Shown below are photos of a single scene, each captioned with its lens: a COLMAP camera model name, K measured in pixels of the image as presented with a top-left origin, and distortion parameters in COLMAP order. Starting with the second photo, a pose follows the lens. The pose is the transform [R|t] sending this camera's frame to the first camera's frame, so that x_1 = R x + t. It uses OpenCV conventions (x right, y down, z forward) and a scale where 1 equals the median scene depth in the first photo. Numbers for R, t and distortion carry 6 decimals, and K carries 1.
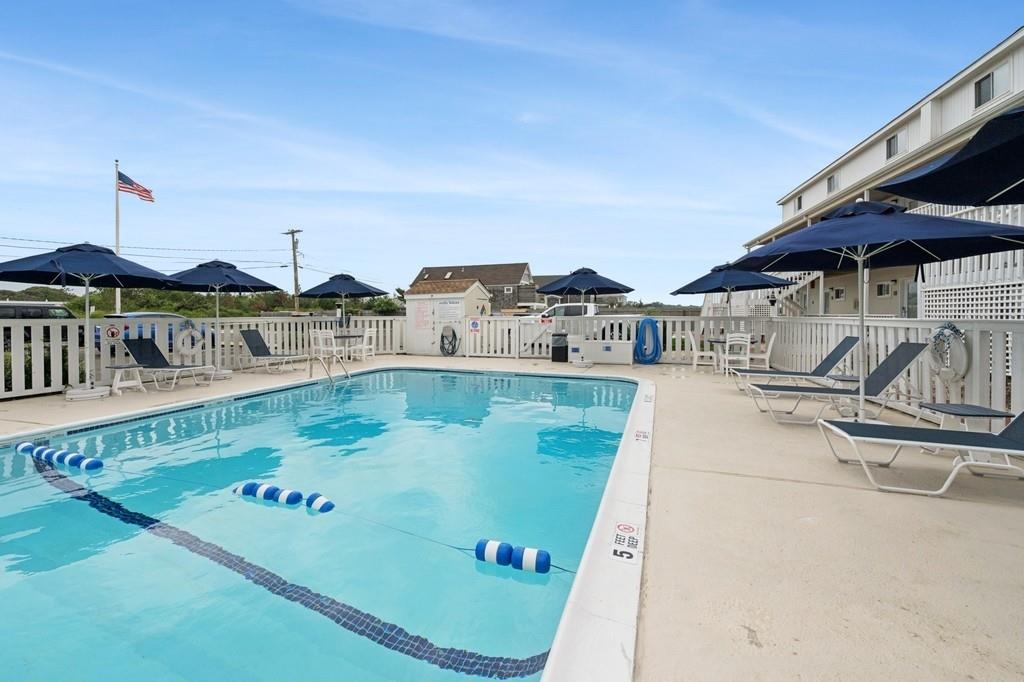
lens RADIAL K [[413.9, 0, 510.8], [0, 413.9, 318.8], [0, 0, 1]] dist [0.001129, 0.000316]
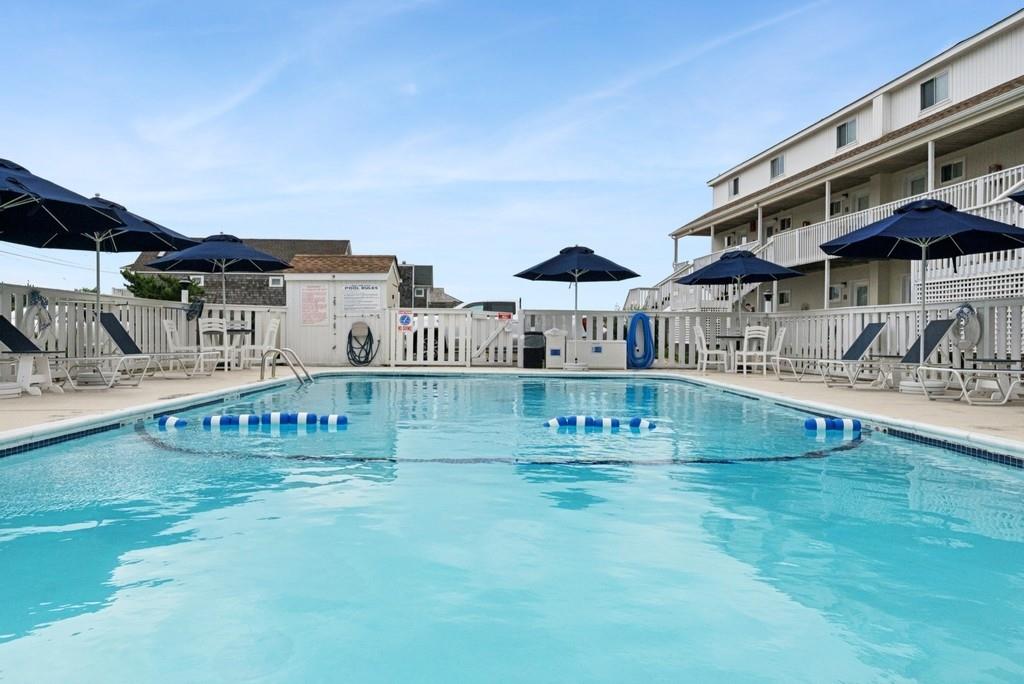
lens RADIAL K [[689.7, 0, 512.0], [0, 689.7, 342.0], [0, 0, 1]] dist [-0.005219, -0.003234]
pose [[0.927928, 0.008790, 0.372656, -0.361807], [-0.008419, 0.999961, -0.002623, 0.054488], [-0.372665, -0.000703, 0.927966, -0.148207]]
